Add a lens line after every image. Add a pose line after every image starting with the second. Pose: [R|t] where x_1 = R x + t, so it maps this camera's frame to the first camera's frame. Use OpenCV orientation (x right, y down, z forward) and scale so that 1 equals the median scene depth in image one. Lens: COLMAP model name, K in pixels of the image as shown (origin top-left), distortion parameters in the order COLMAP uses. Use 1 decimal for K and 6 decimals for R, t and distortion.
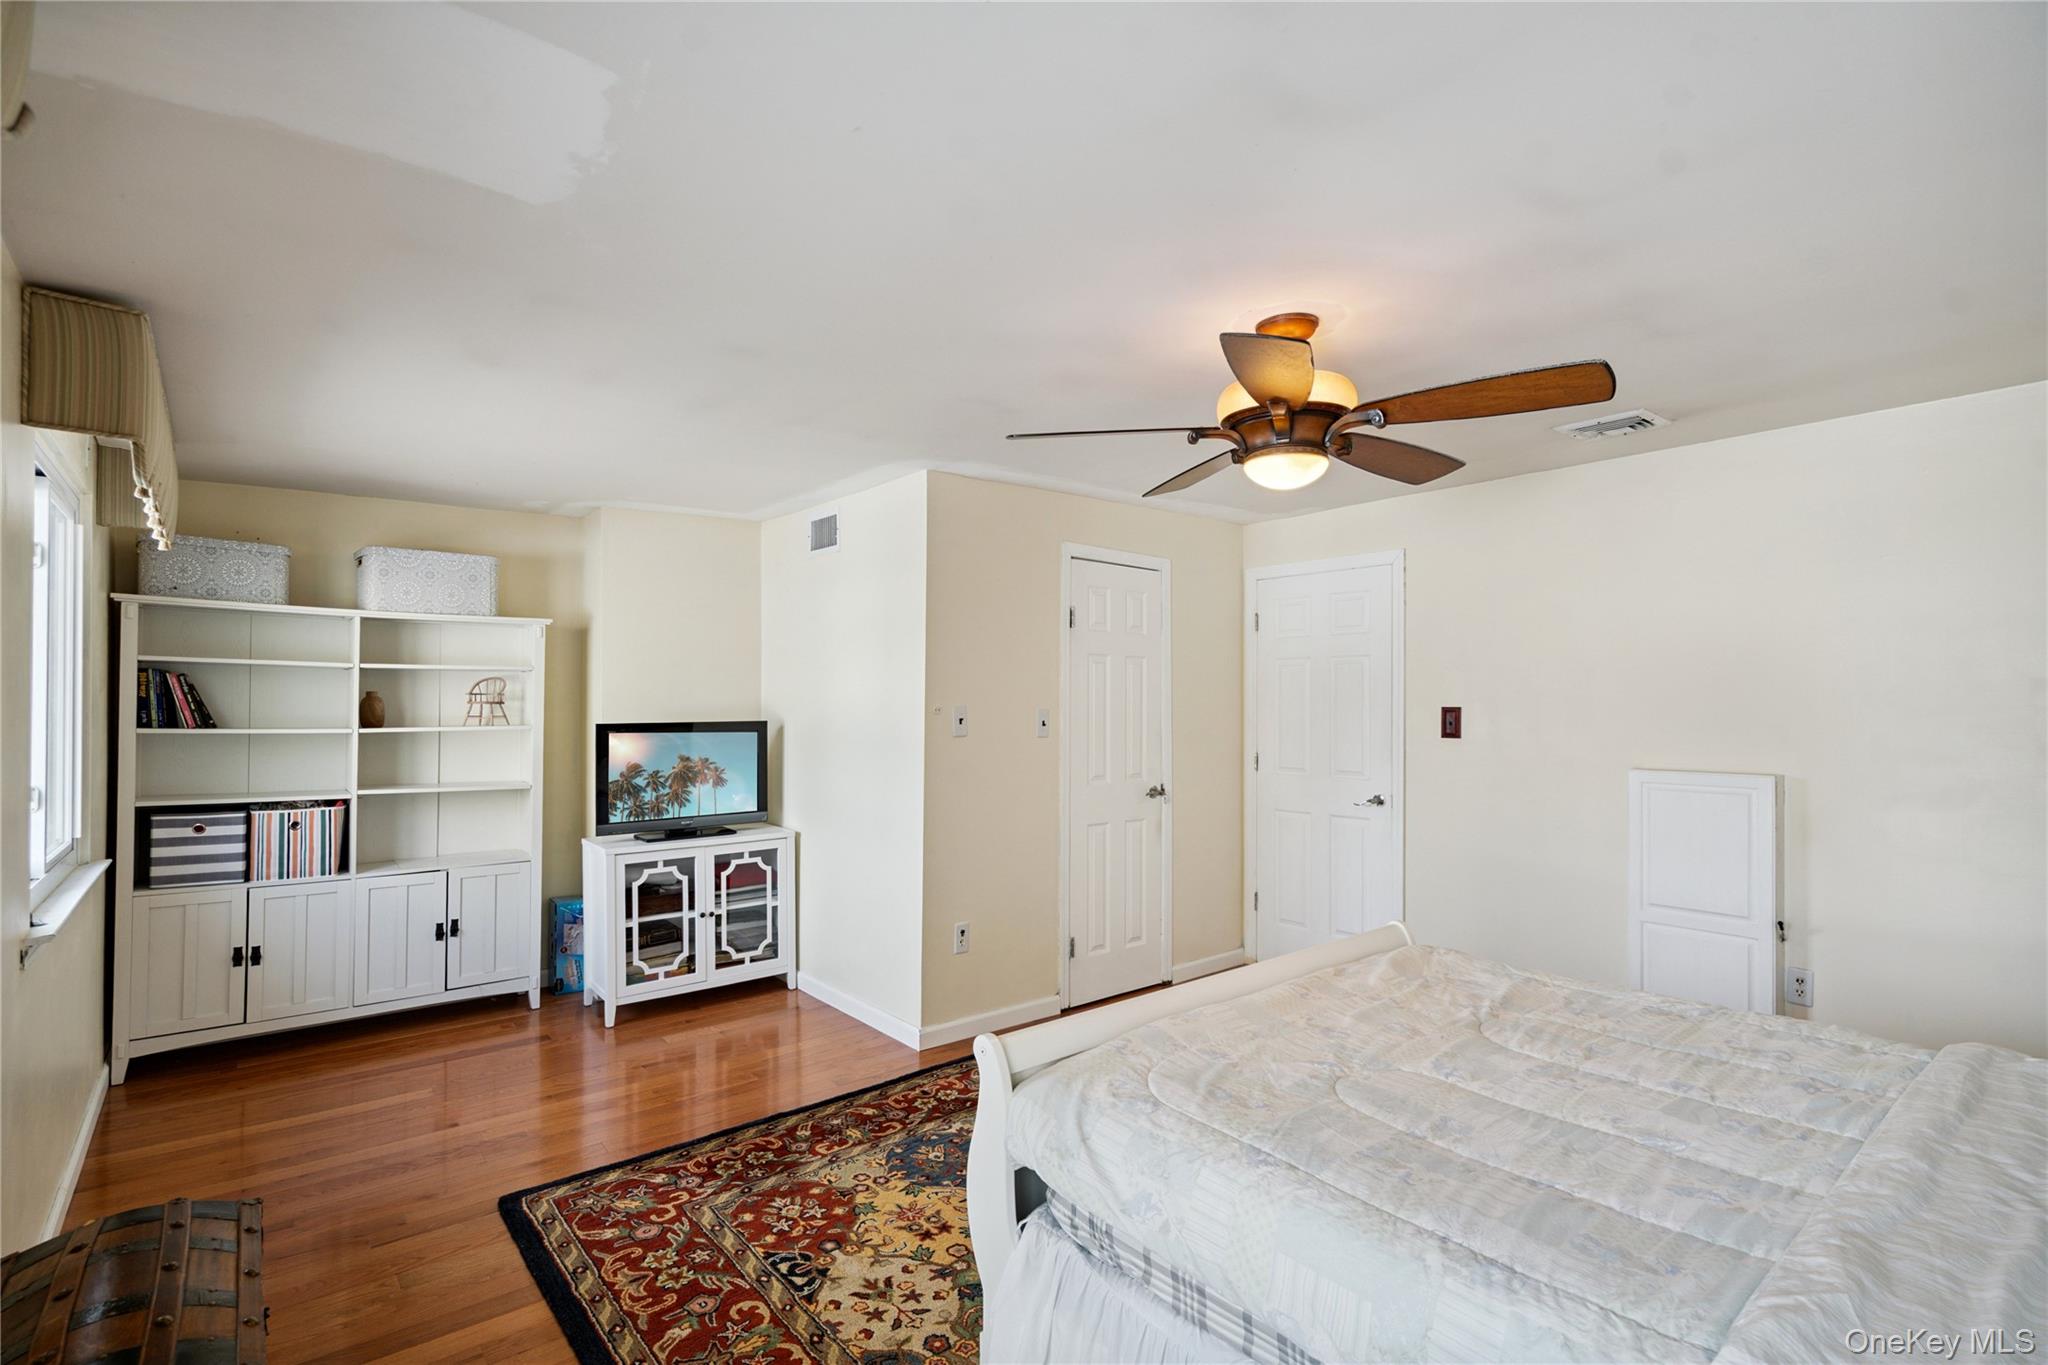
lens RADIAL K [[946.4, 0, 1024.0], [0, 946.4, 682.5], [0, 0, 1]] dist [-0.001559, -0.000171]
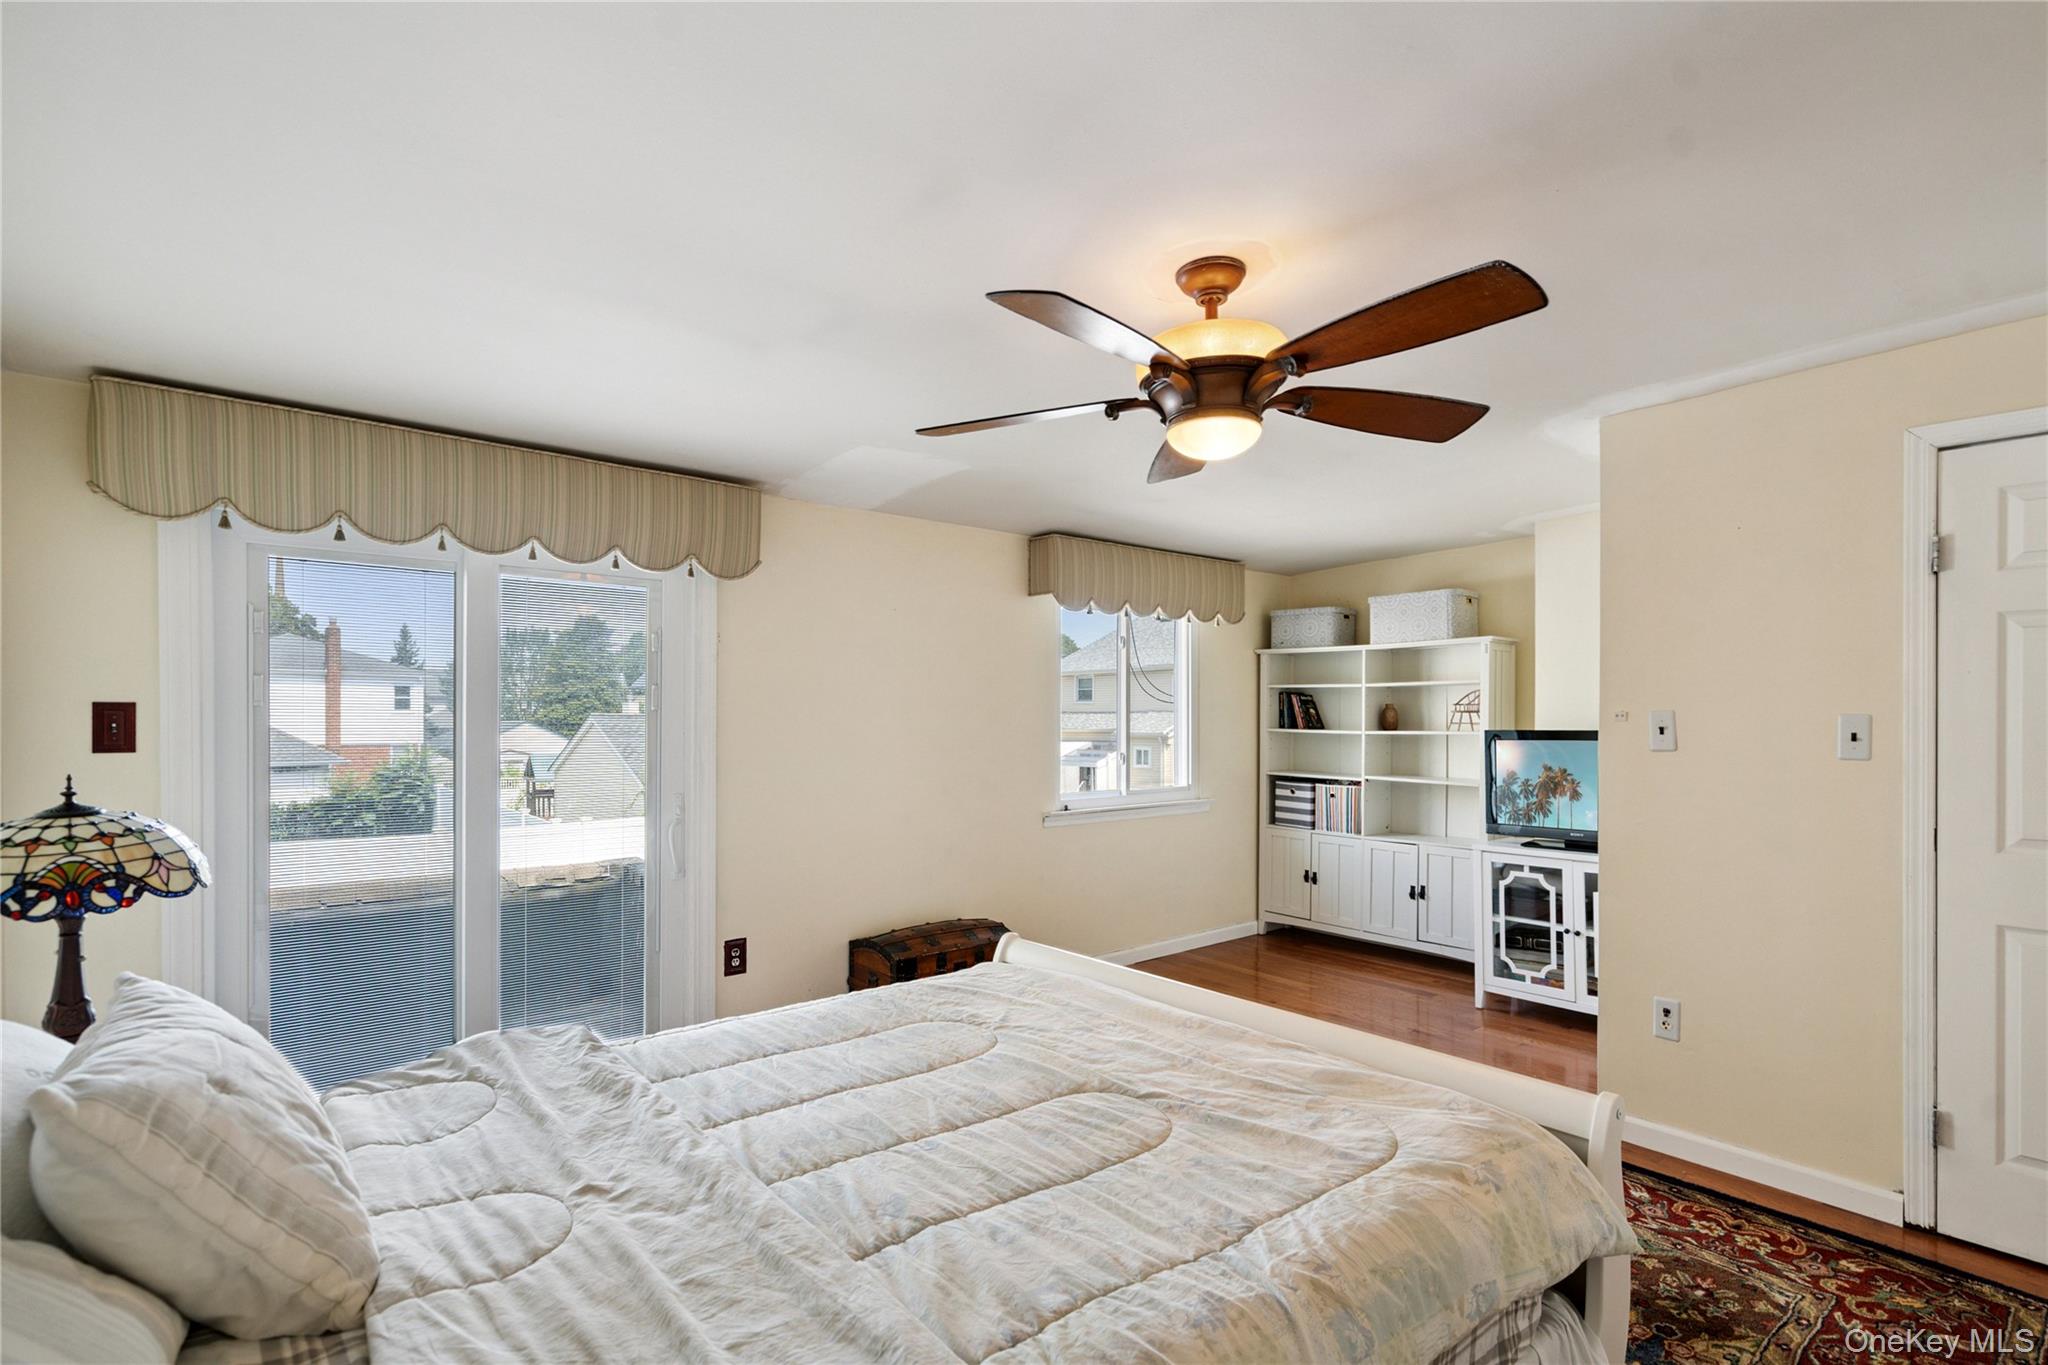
lens RADIAL K [[980.5, 0, 1022.8], [0, 980.5, 712.7], [0, 0, 1]] dist [0.000831, 0.000002]
pose [[0.000318, -0.006654, -0.999978, 0.732181], [0.023413, 0.999704, -0.006644, 0.020033], [0.999726, -0.023410, 0.000473, 0.505113]]
